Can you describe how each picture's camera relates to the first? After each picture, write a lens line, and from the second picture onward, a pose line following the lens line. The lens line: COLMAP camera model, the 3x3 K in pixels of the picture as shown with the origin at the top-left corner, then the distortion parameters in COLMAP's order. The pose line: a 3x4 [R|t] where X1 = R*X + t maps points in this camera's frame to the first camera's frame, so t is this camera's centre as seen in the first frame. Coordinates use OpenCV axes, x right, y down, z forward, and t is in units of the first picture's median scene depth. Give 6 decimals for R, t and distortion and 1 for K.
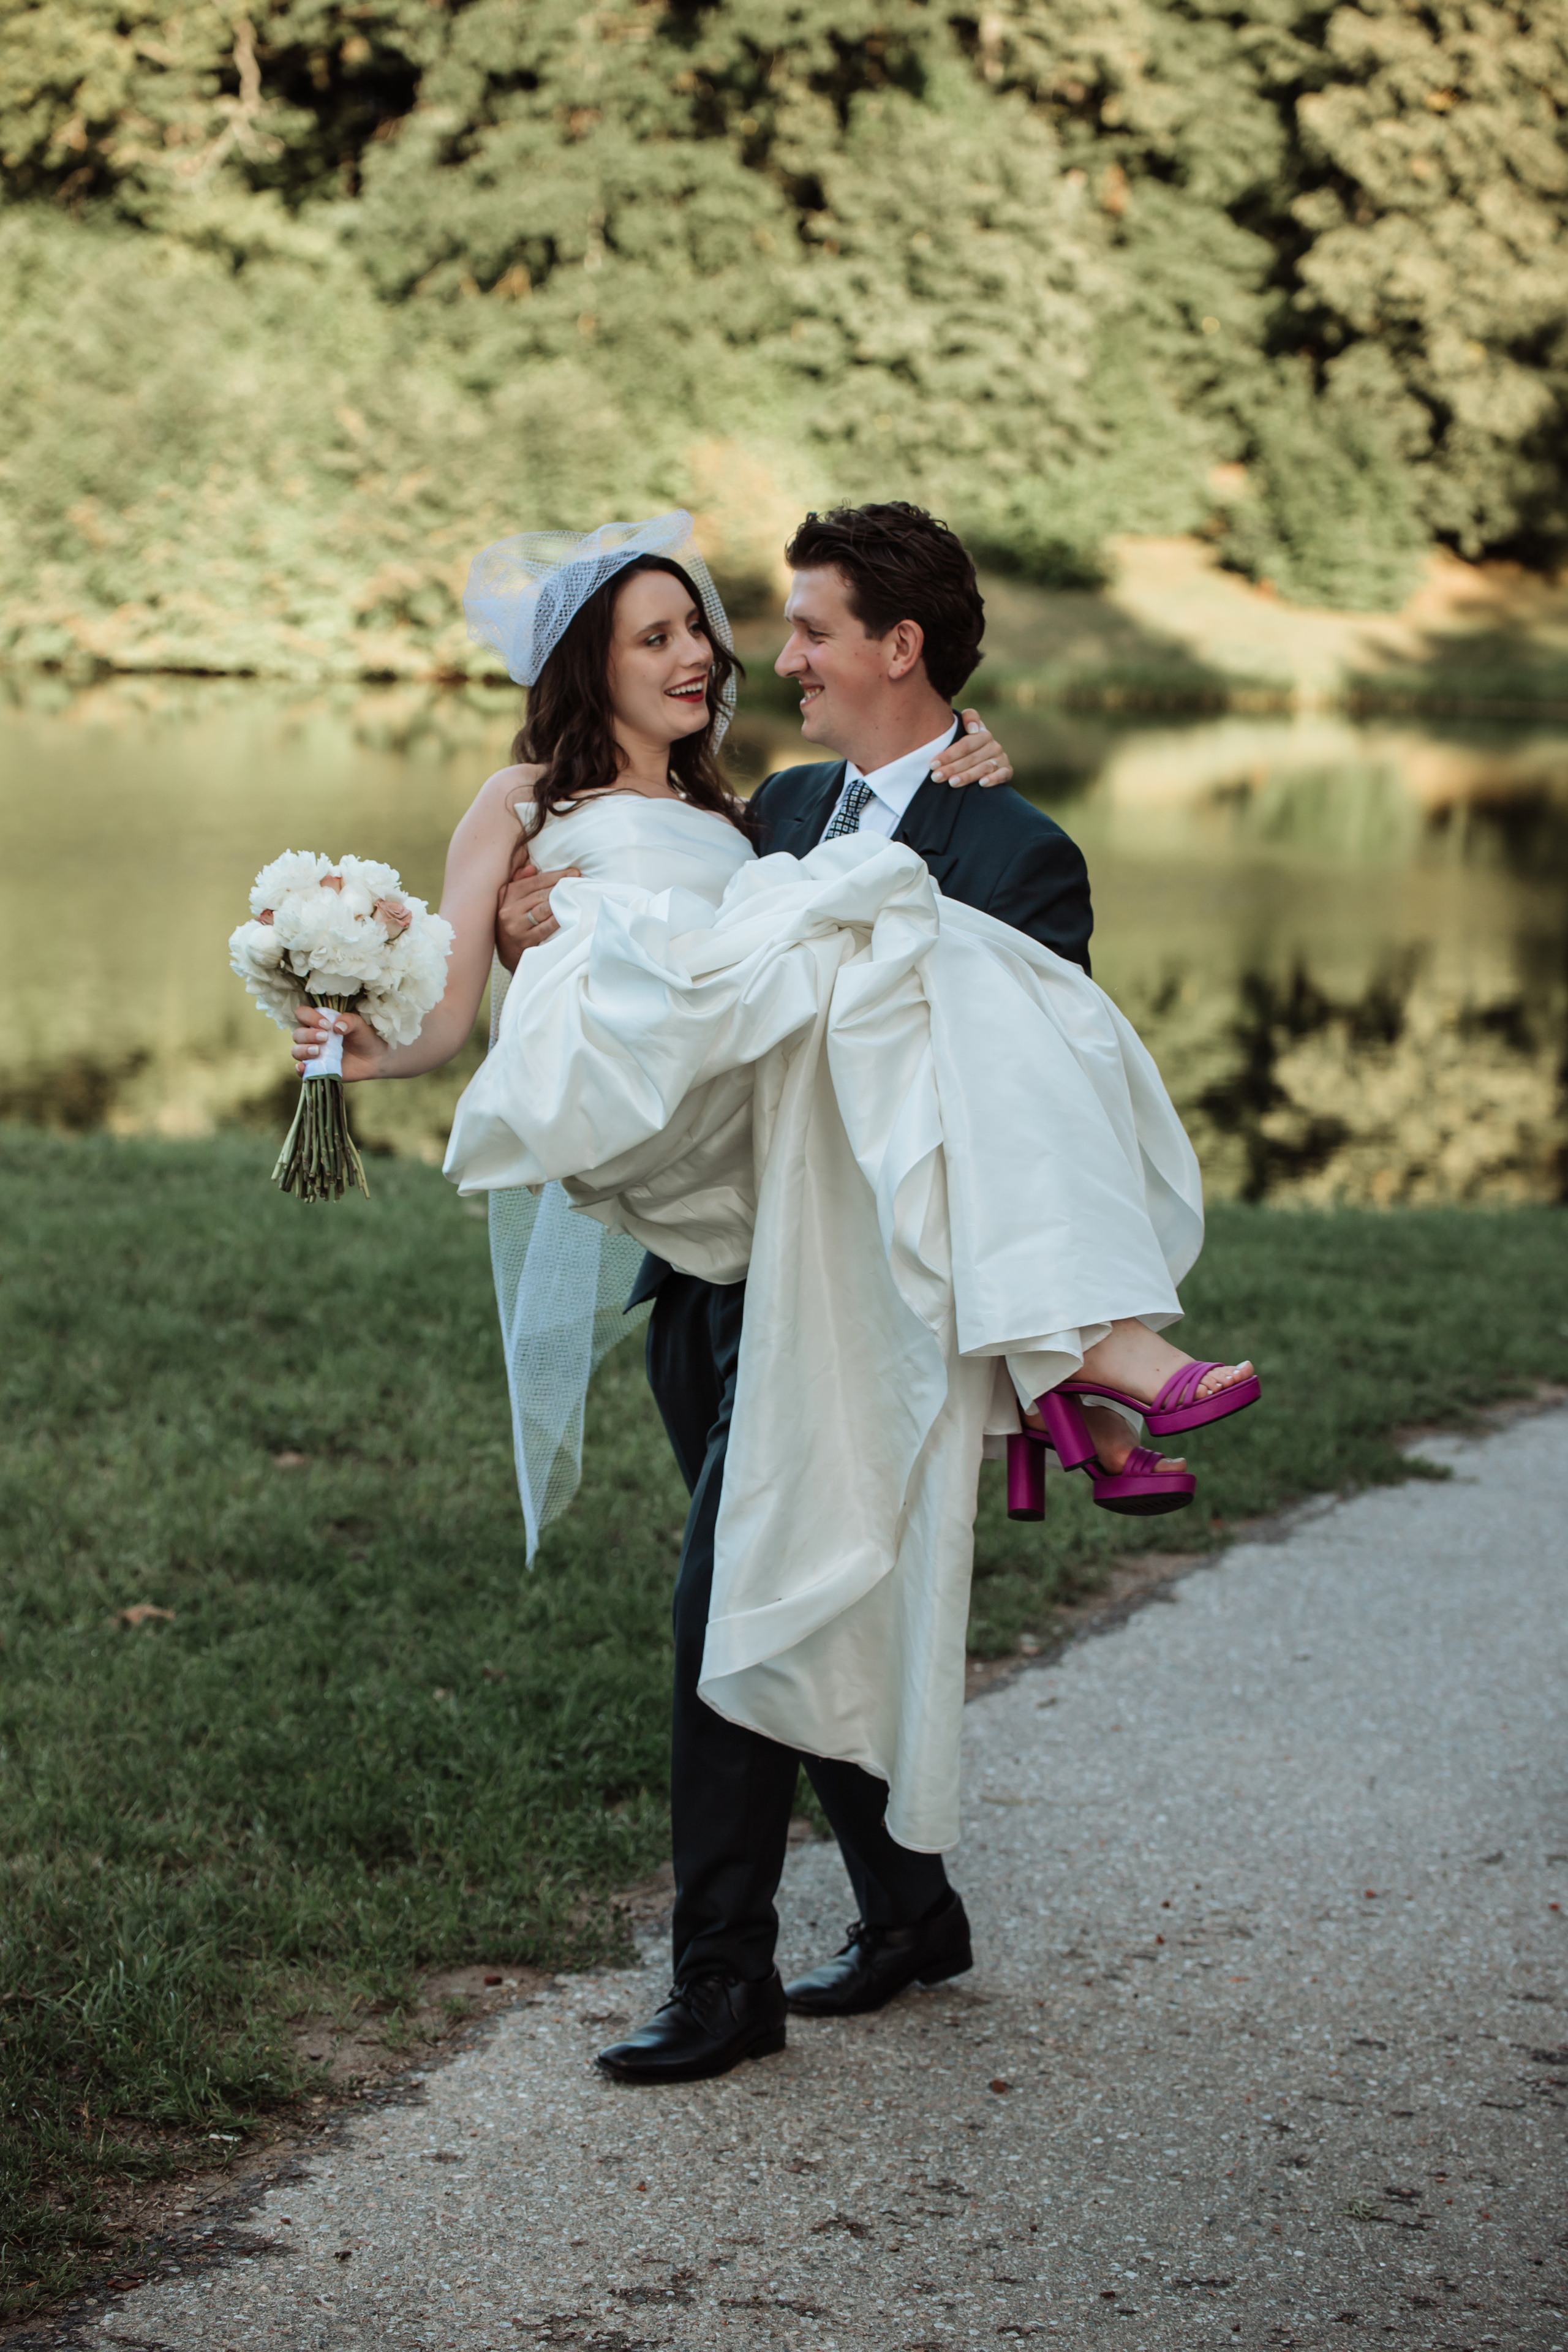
lens RADIAL K [[4845.5, 0, 784.0], [0, 4845.5, 1176.0], [0, 0, 1]] dist [0.016442, -3.297472]
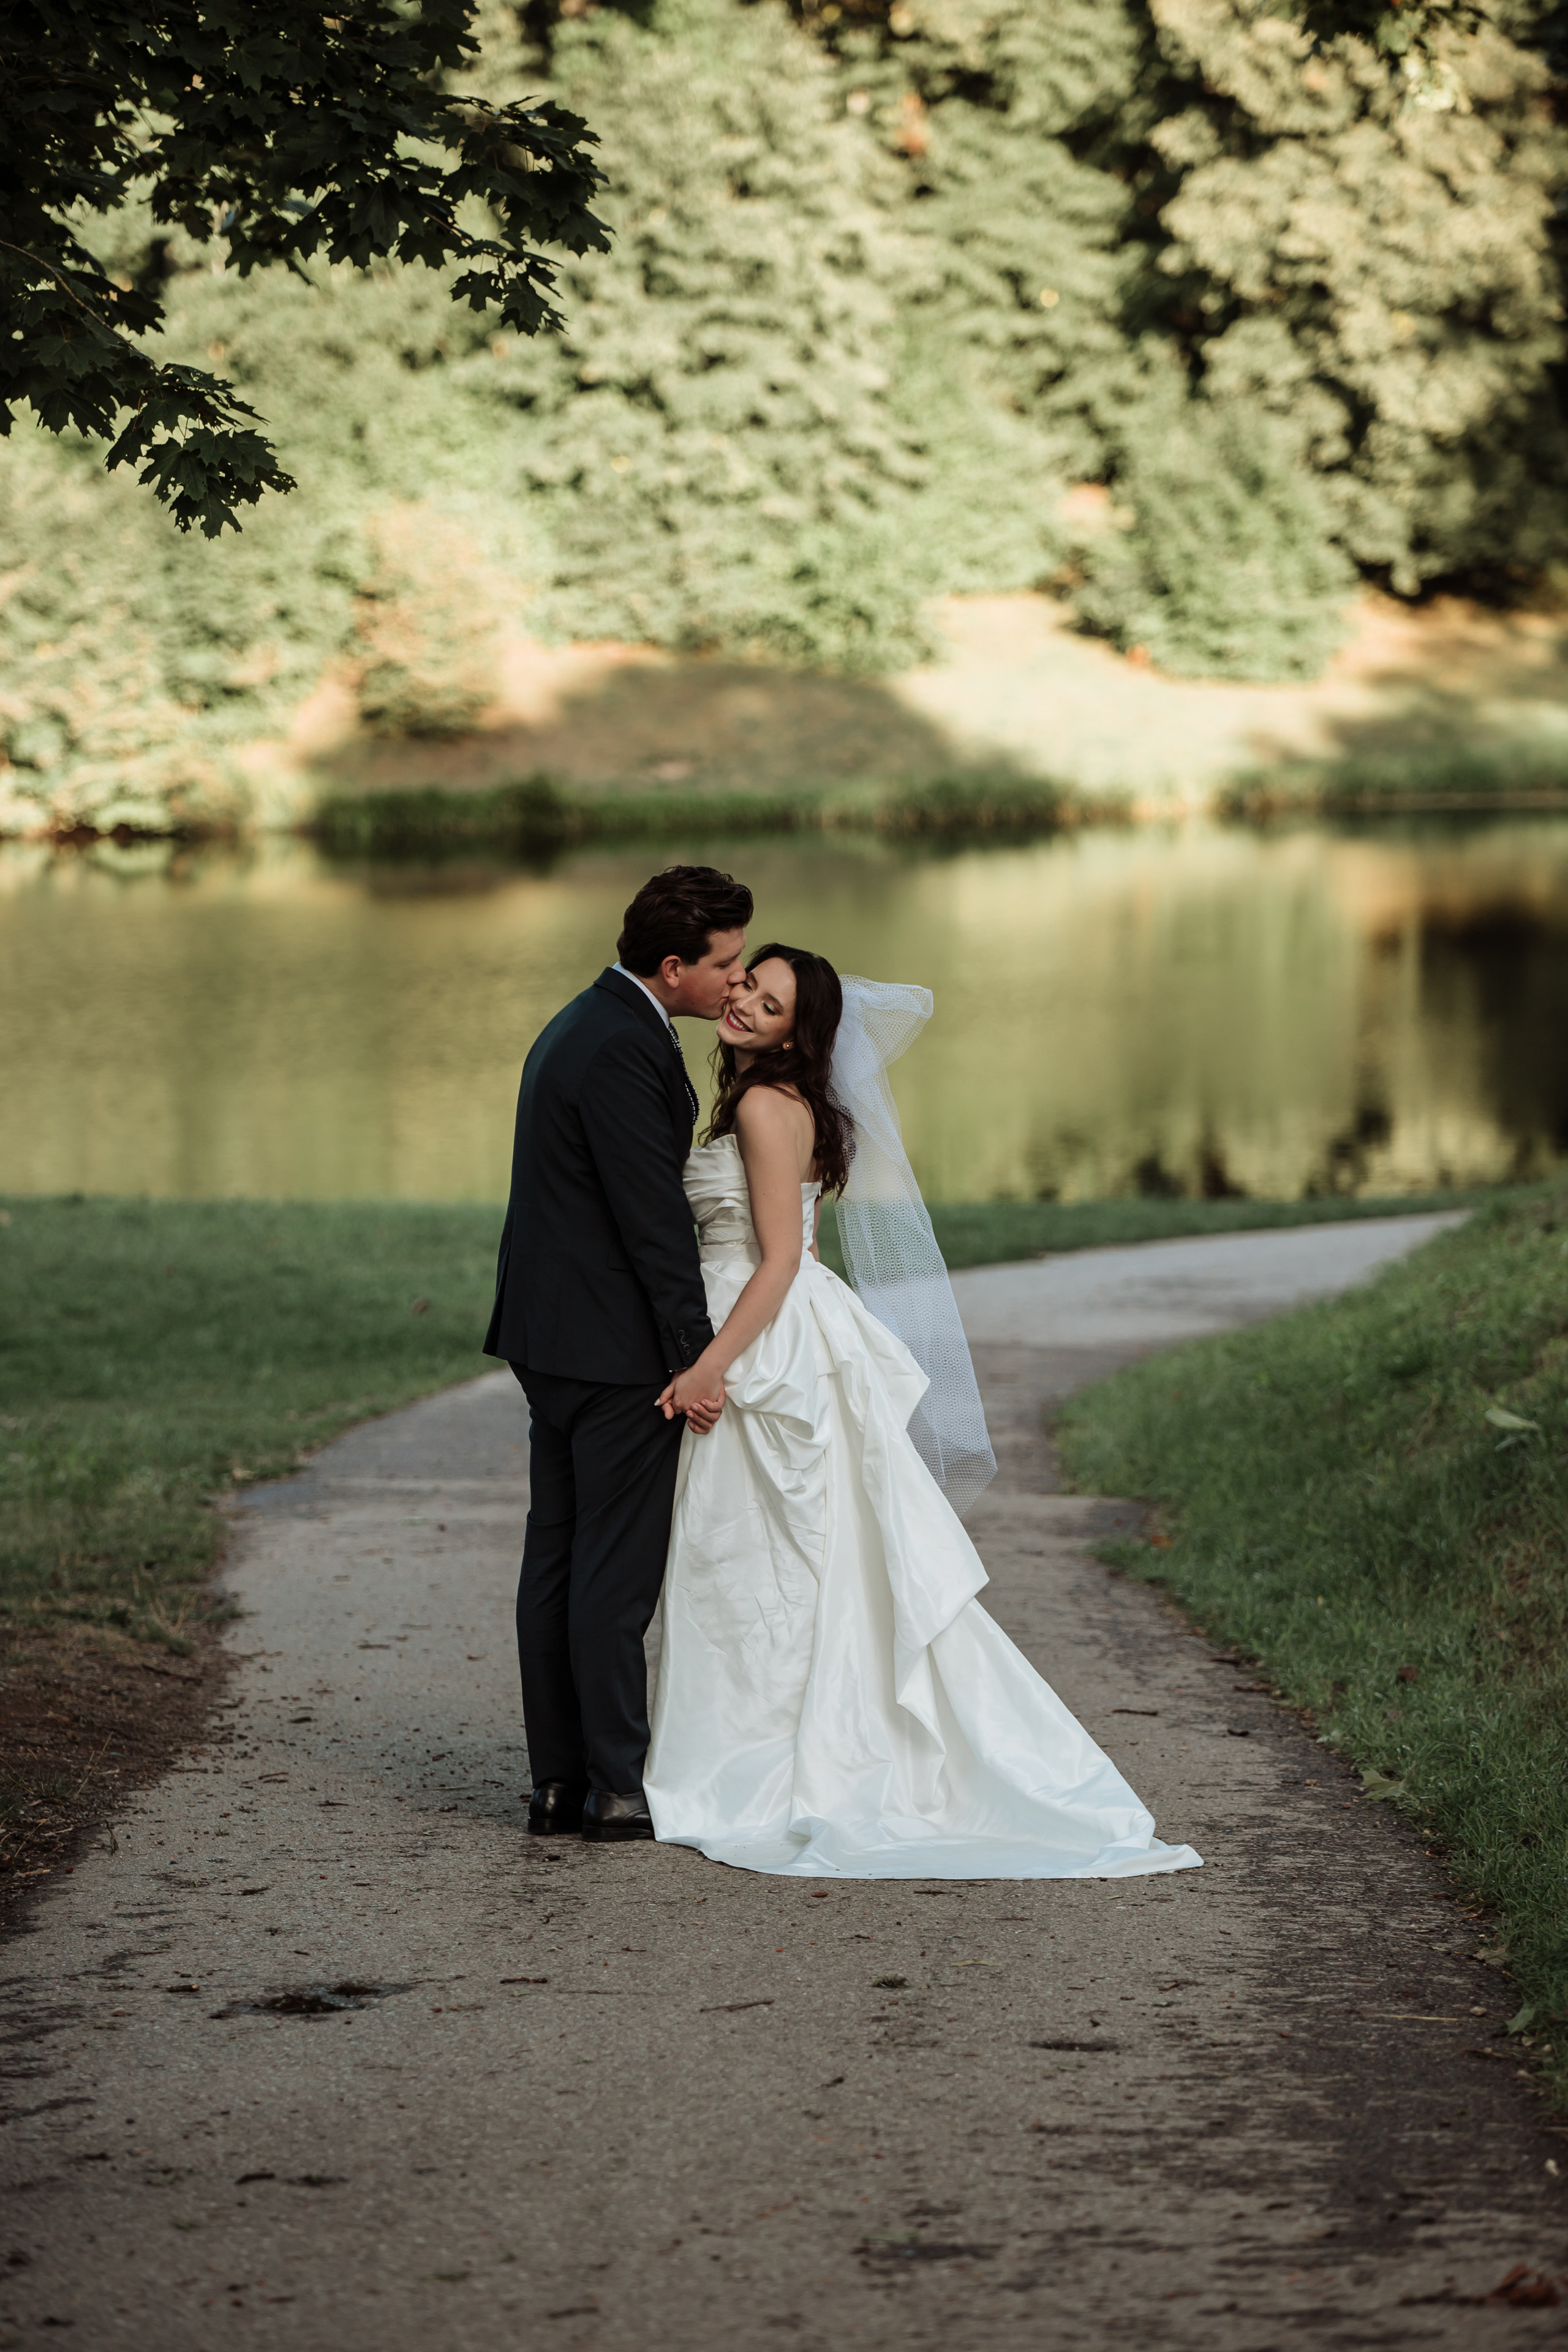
lens RADIAL K [[7909.2, 0, 784.0], [0, 7909.2, 1176.0], [0, 0, 1]] dist [0.155417, 1.280933]
pose [[0.997562, -0.054995, 0.042950, -0.013233], [0.056877, 0.997416, -0.043892, 0.010695], [-0.040425, 0.046228, 0.998113, -0.227999]]
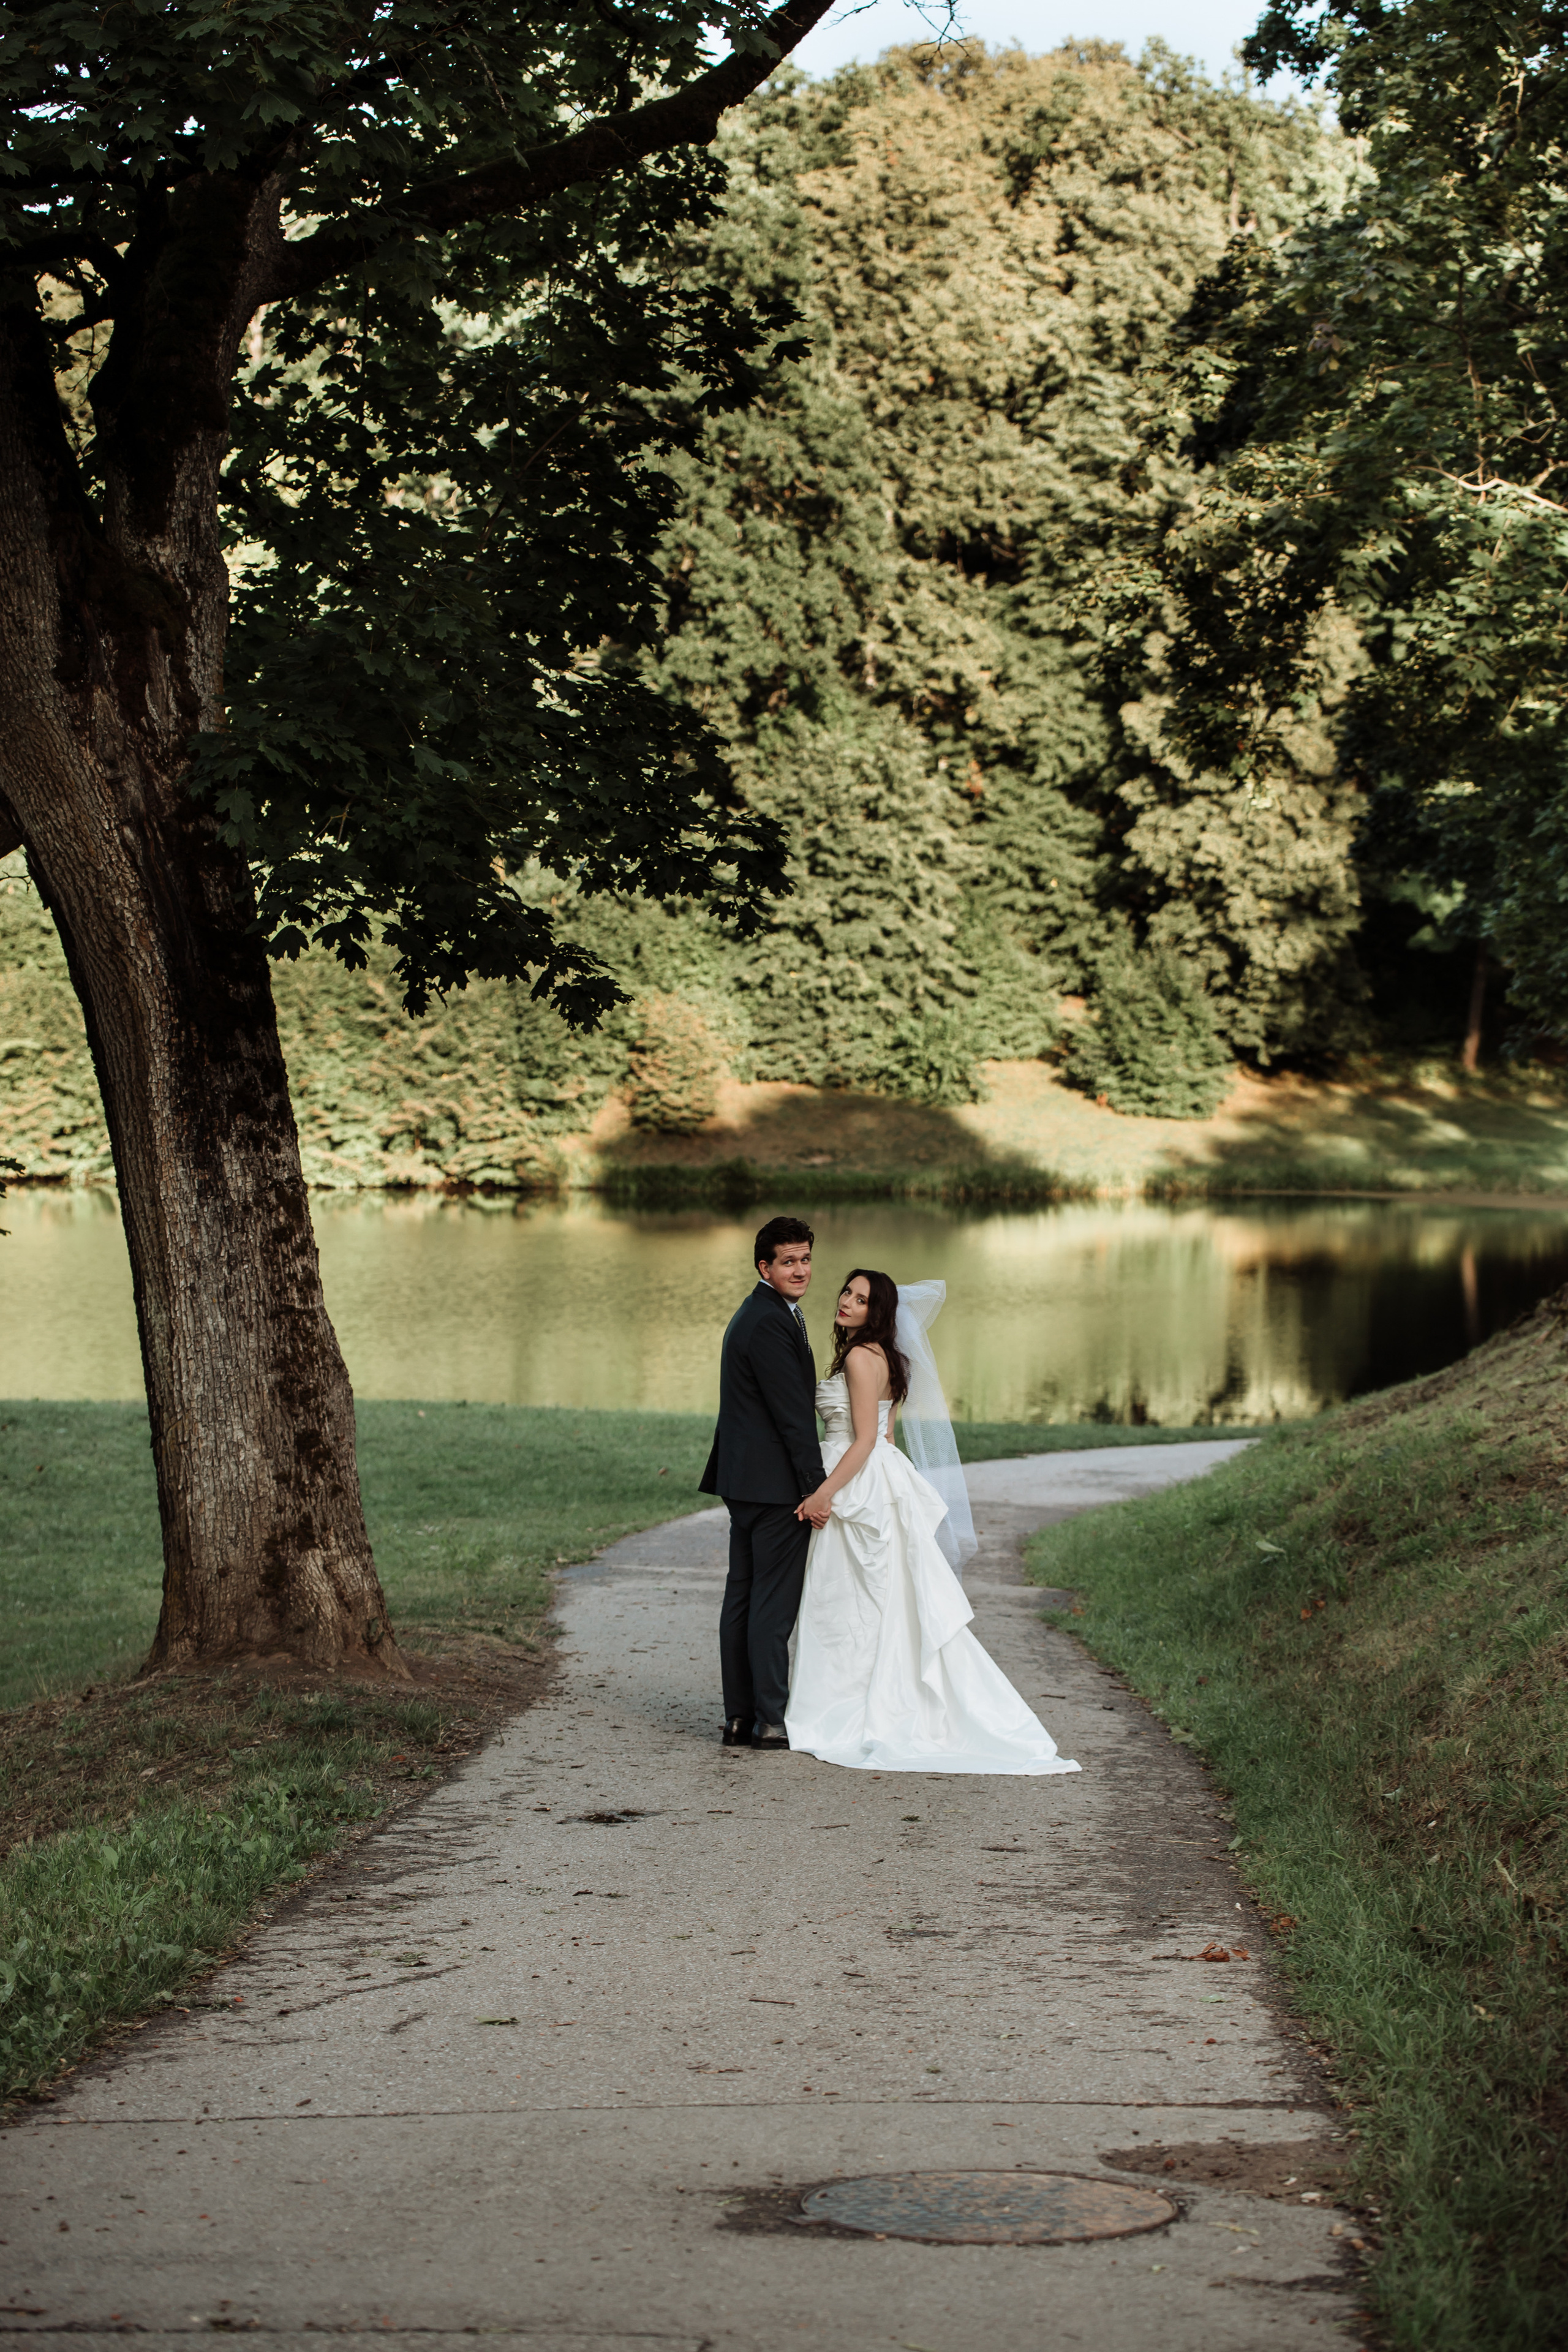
lens RADIAL K [[4845.5, 0, 784.0], [0, 4845.5, 1176.0], [0, 0, 1]] dist [0.016442, -3.297472]
pose [[0.999451, -0.022487, 0.024319, -0.013780], [0.024633, 0.995463, -0.091901, 0.011887], [-0.022142, 0.092450, 0.995471, -0.247921]]
